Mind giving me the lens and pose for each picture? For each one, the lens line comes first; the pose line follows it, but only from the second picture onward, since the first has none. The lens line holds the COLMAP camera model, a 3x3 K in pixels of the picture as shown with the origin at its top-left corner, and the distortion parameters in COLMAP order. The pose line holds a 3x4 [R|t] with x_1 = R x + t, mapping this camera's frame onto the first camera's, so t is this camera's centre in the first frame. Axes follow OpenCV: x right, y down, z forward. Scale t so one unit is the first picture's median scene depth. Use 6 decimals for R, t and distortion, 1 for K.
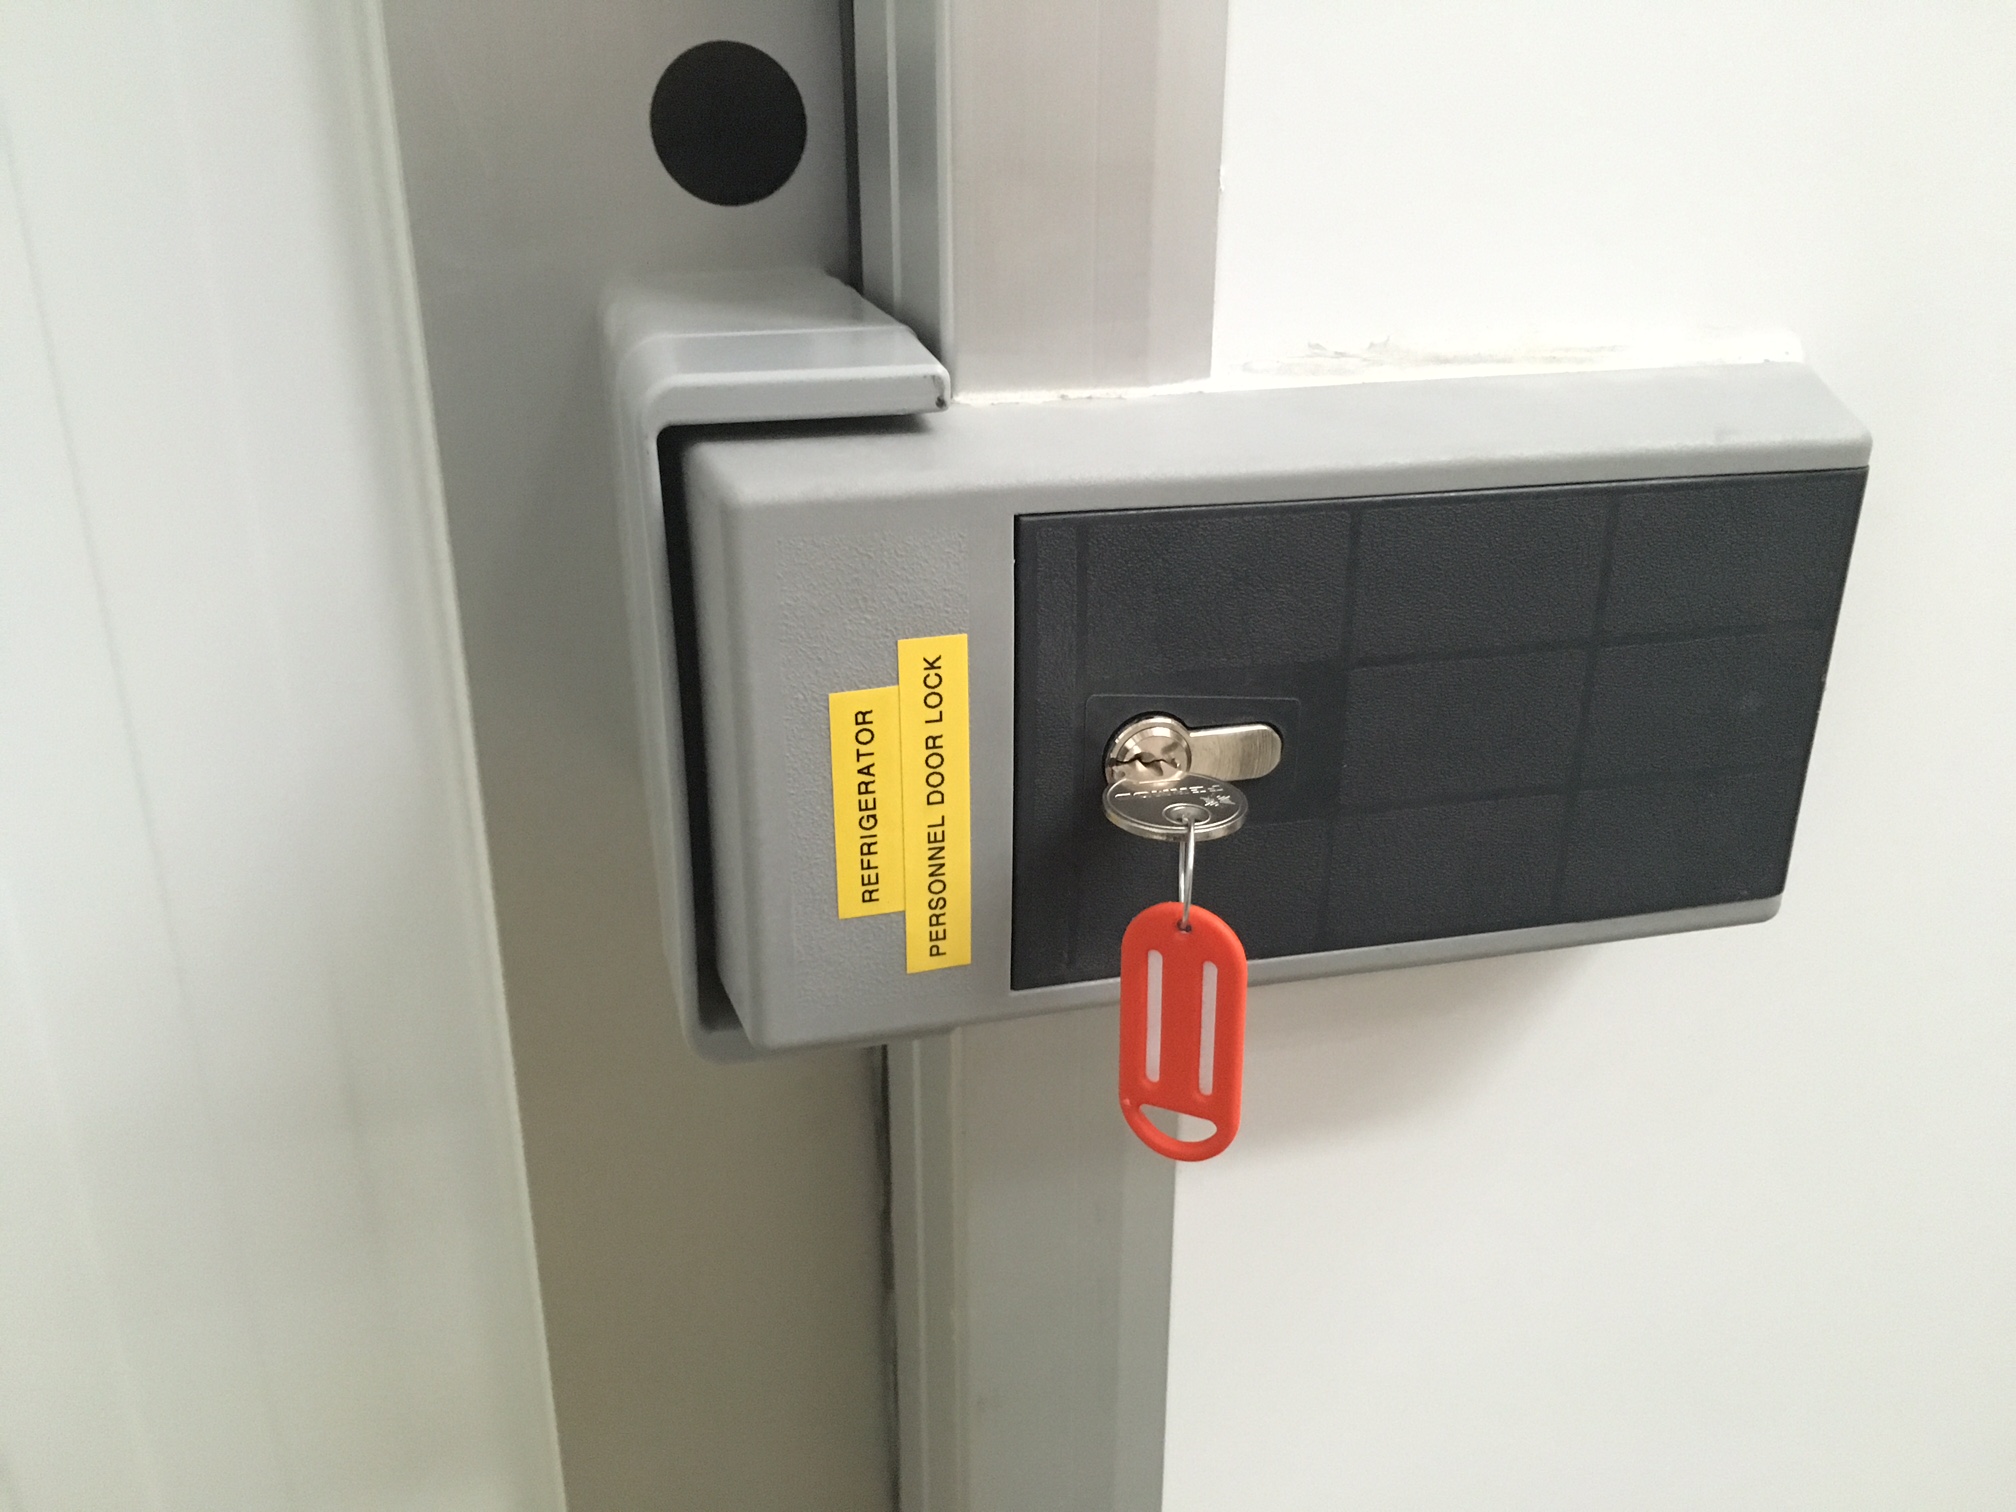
lens RADIAL K [[1721.9, 0, 1007.3], [0, 1721.9, 760.9], [0, 0, 1]] dist [0.072850, -0.094114]
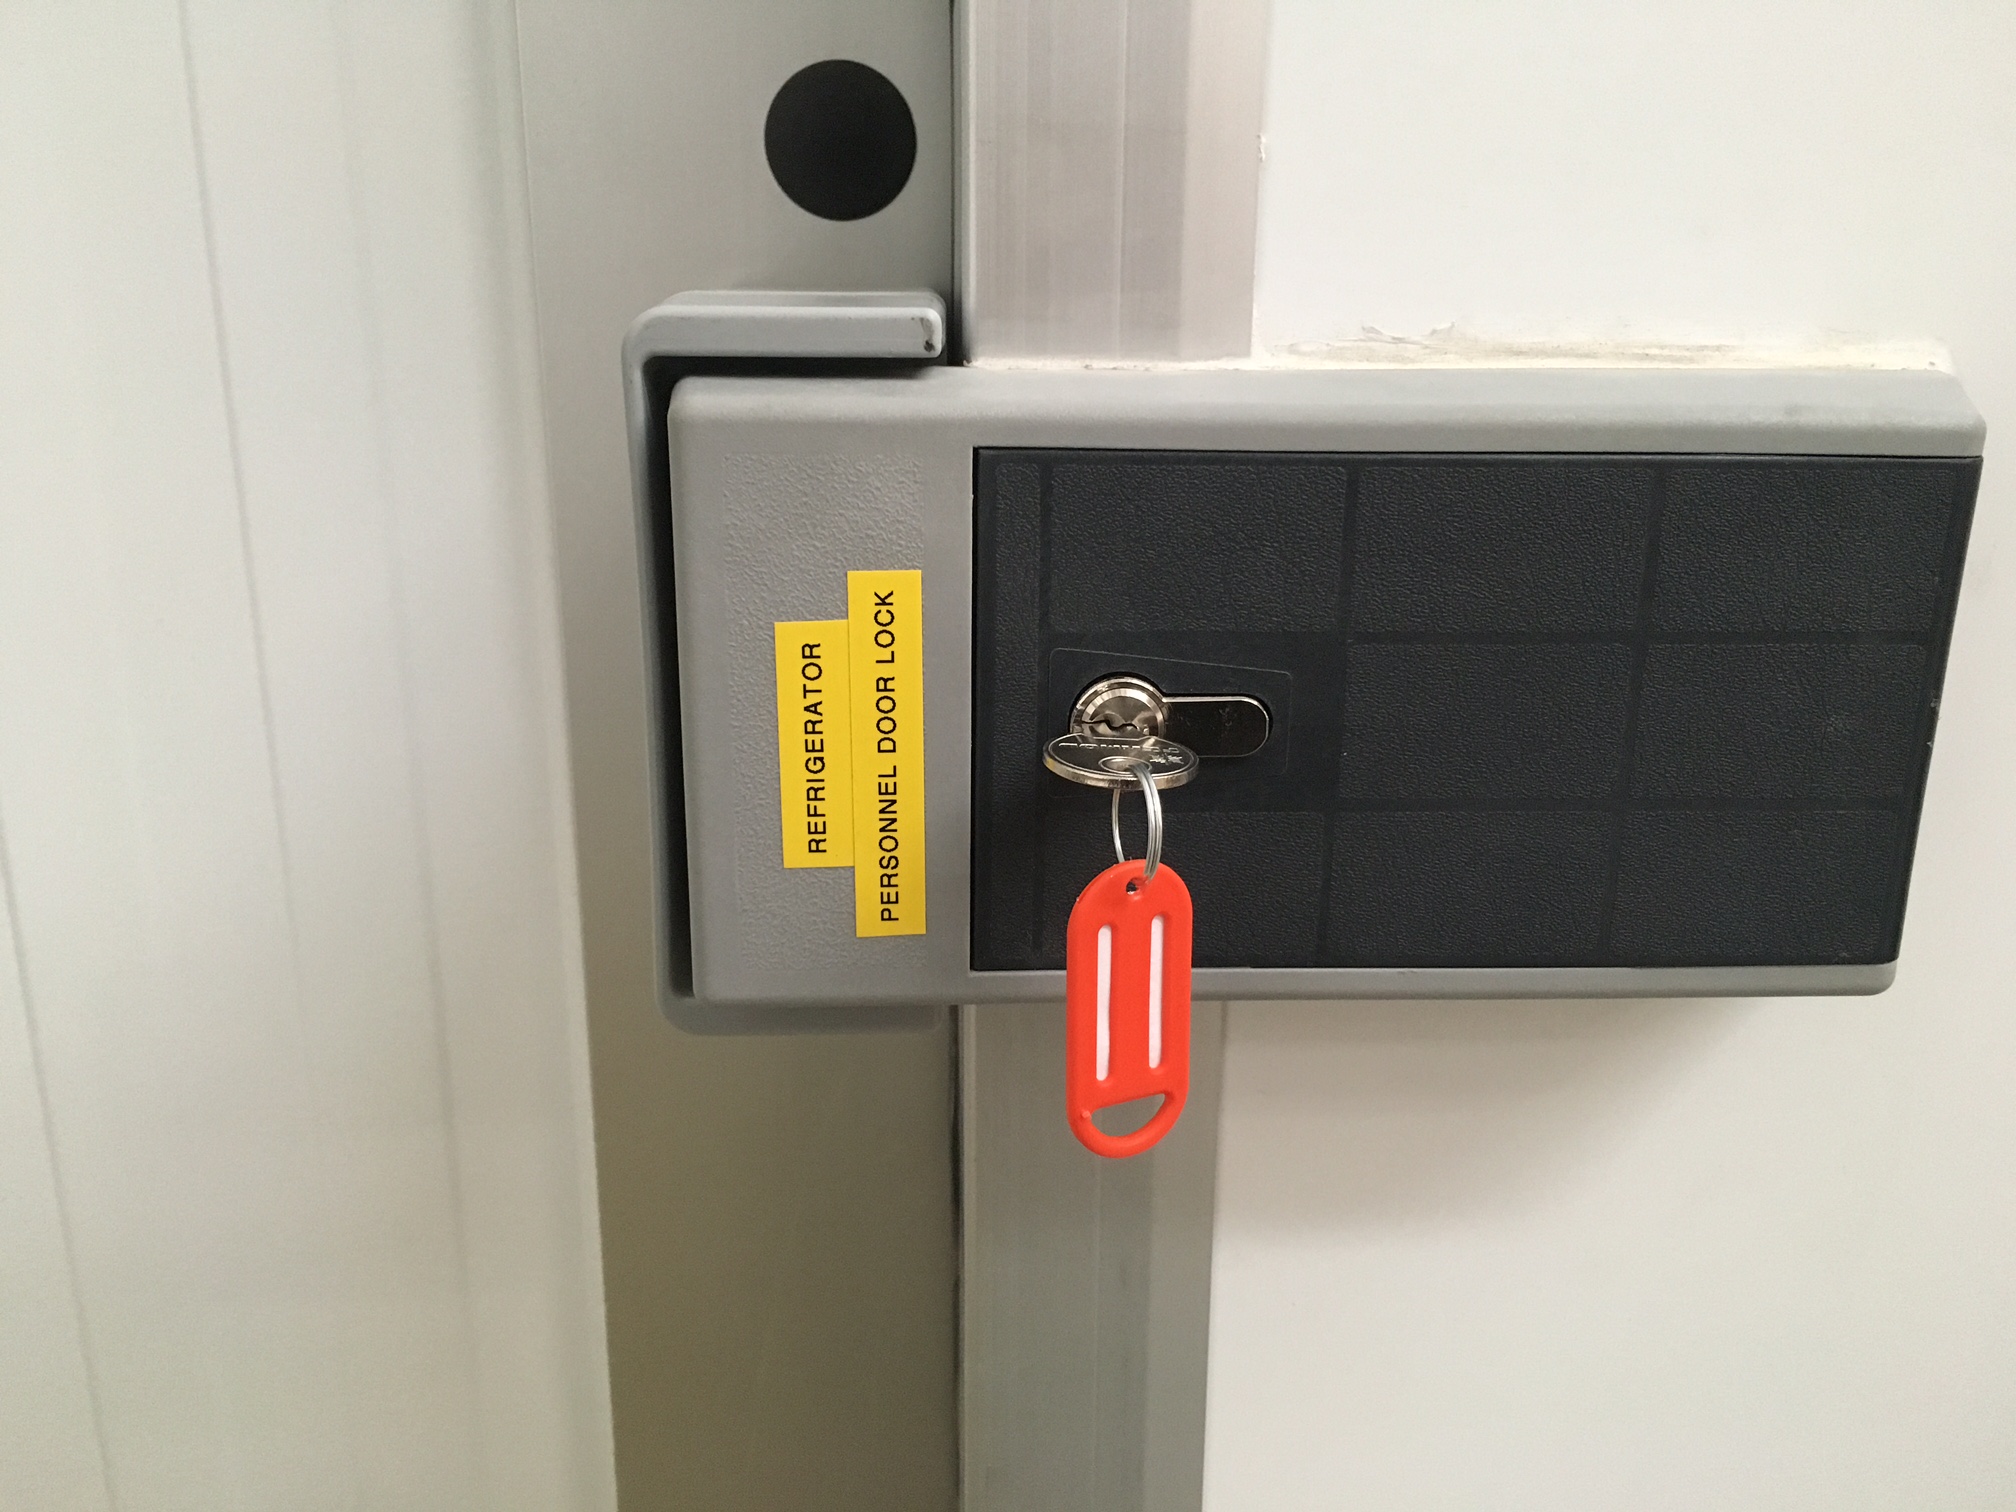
lens RADIAL K [[1721.9, 0, 1013.4], [0, 1721.9, 752.3], [0, 0, 1]] dist [0.072850, -0.094114]
pose [[0.979013, 0.063044, -0.193801, 0.204407], [-0.084293, 0.991059, -0.103424, 0.113554], [0.185548, 0.117589, 0.975574, 0.076315]]
